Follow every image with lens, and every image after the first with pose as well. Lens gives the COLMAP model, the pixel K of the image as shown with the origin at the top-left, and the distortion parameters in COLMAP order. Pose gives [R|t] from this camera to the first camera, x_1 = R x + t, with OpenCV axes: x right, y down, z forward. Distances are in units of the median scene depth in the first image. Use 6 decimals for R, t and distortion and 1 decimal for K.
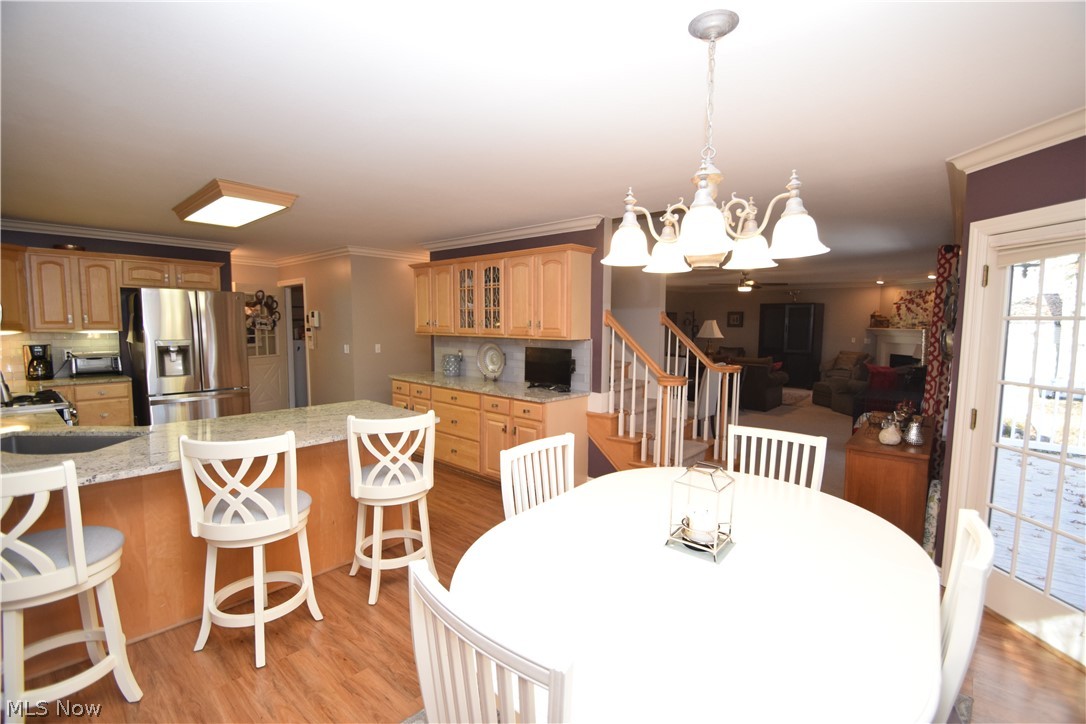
lens RADIAL K [[486.8, 0, 563.5], [0, 486.8, 364.4], [0, 0, 1]] dist [0.021328, -0.018067]
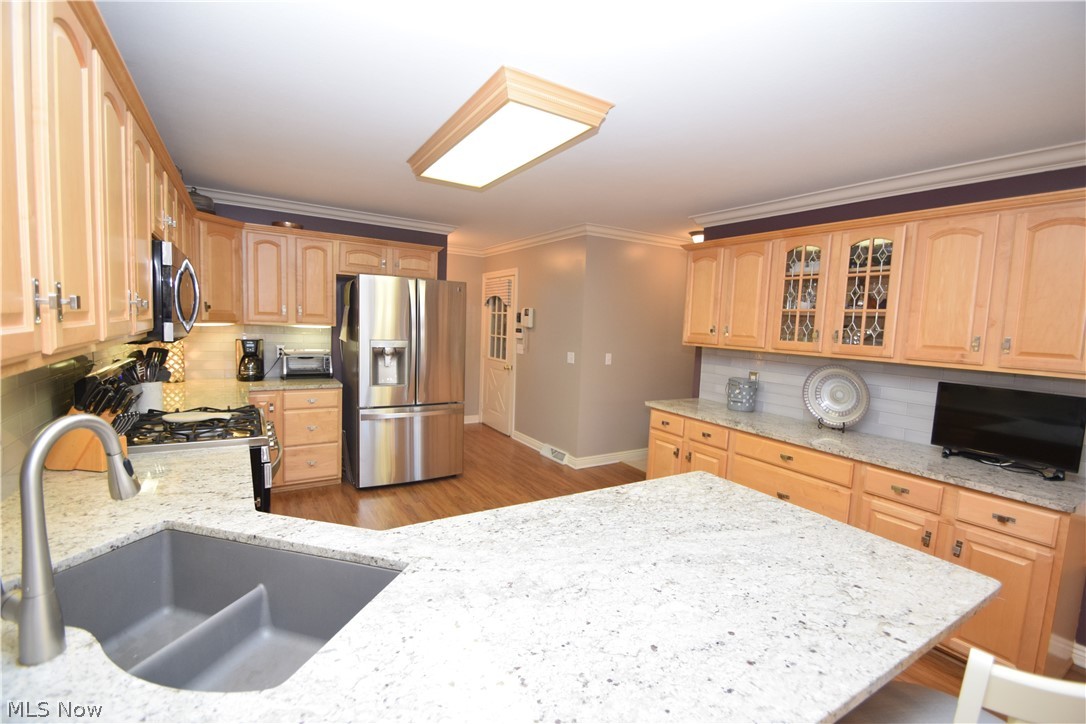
lens RADIAL K [[486.8, 0, 563.5], [0, 486.8, 364.4], [0, 0, 1]] dist [0.021328, -0.018067]
pose [[0.960165, 0.056632, -0.273634, -0.306944], [-0.057414, 0.998337, 0.005155, -0.031028], [0.273471, 0.010761, 0.961820, 0.315930]]
